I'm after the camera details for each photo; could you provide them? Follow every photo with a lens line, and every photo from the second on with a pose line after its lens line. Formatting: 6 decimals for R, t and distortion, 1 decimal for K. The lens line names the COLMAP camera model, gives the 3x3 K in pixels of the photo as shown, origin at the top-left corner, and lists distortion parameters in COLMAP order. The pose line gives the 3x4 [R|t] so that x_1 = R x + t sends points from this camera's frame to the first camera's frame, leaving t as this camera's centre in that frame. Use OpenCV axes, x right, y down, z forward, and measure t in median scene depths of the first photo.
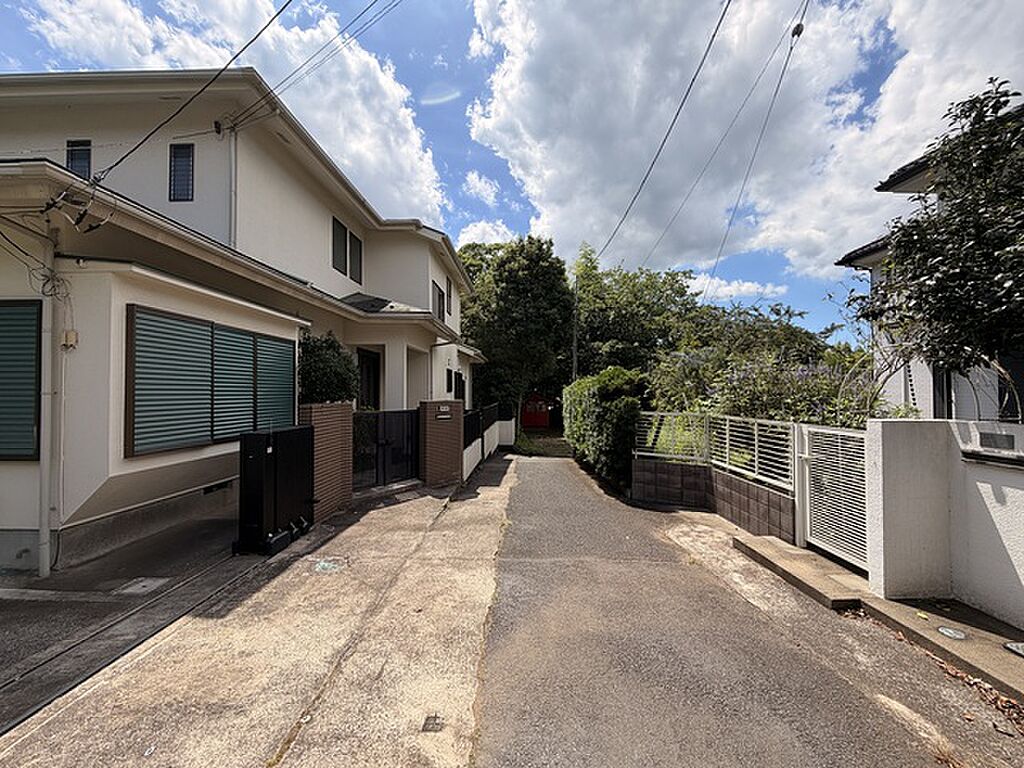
lens RADIAL K [[406.8, 0, 511.5], [0, 406.8, 385.7], [0, 0, 1]] dist [0.000210, 0.000275]
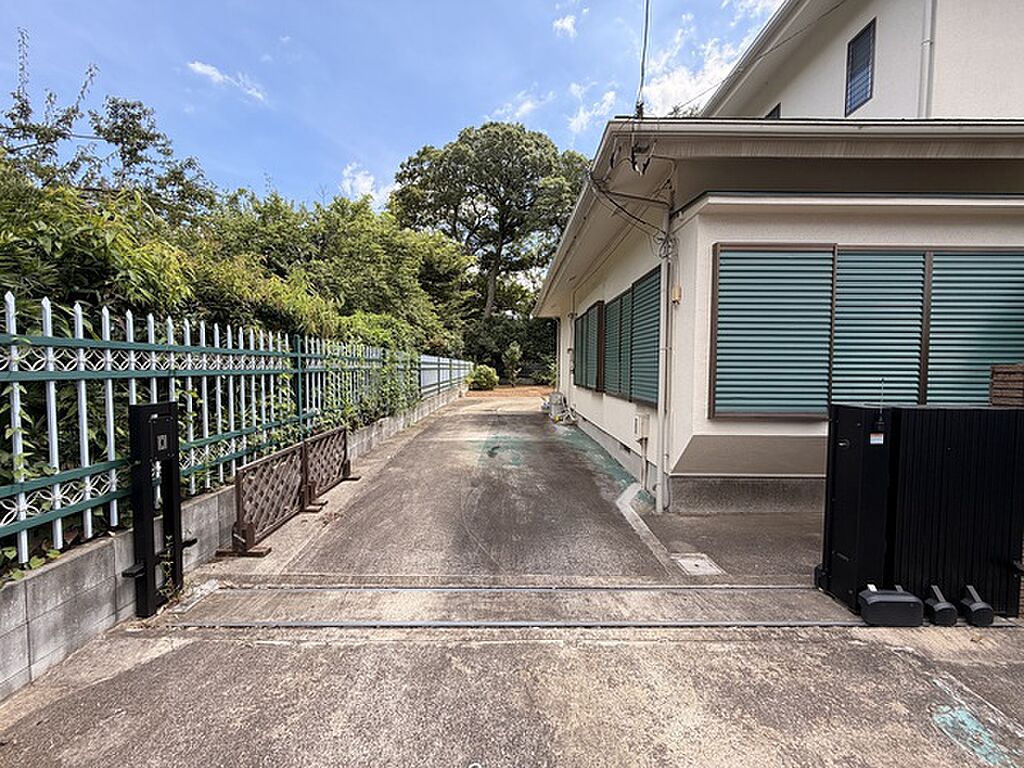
lens RADIAL K [[406.8, 0, 510.7], [0, 406.8, 384.7], [0, 0, 1]] dist [0.000210, 0.000275]
pose [[0.039464, 0.045673, -0.998177, -0.055124], [0.008862, 0.998900, 0.046056, 0.050678], [0.999182, -0.010664, 0.039016, 0.455104]]
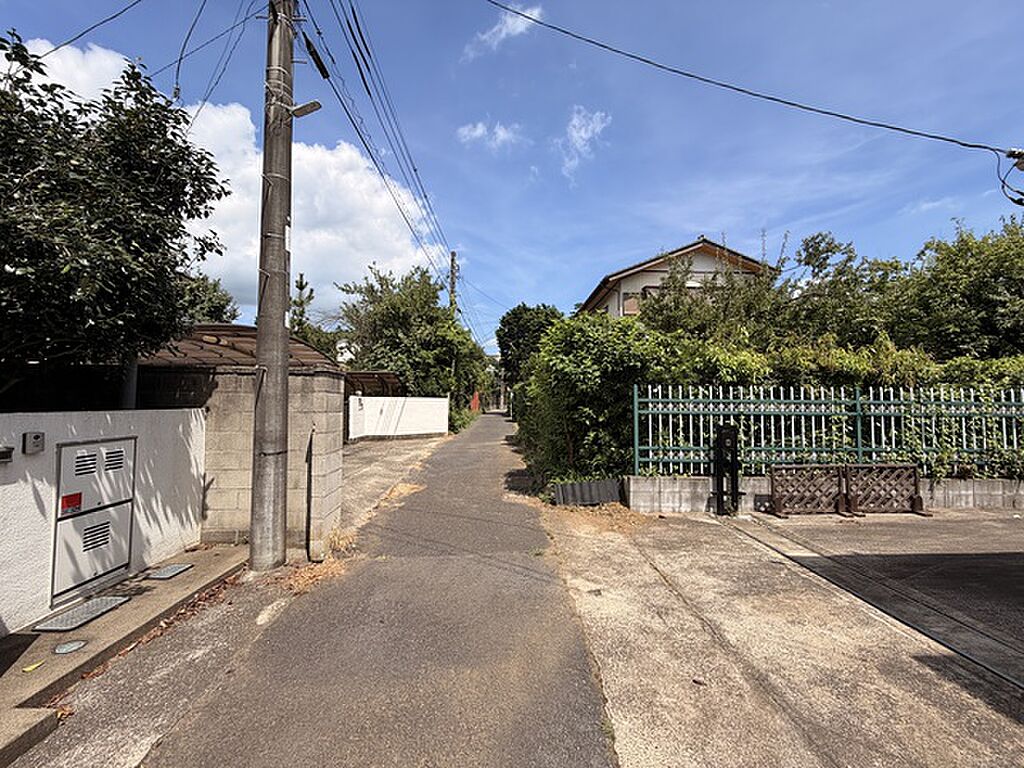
lens RADIAL K [[406.8, 0, 513.8], [0, 406.8, 386.4], [0, 0, 1]] dist [0.000210, 0.000275]
pose [[-0.999402, -0.009162, -0.033352, 0.092084], [-0.007259, 0.998363, -0.056741, 0.051695], [0.033817, -0.056465, -0.997832, 1.263823]]
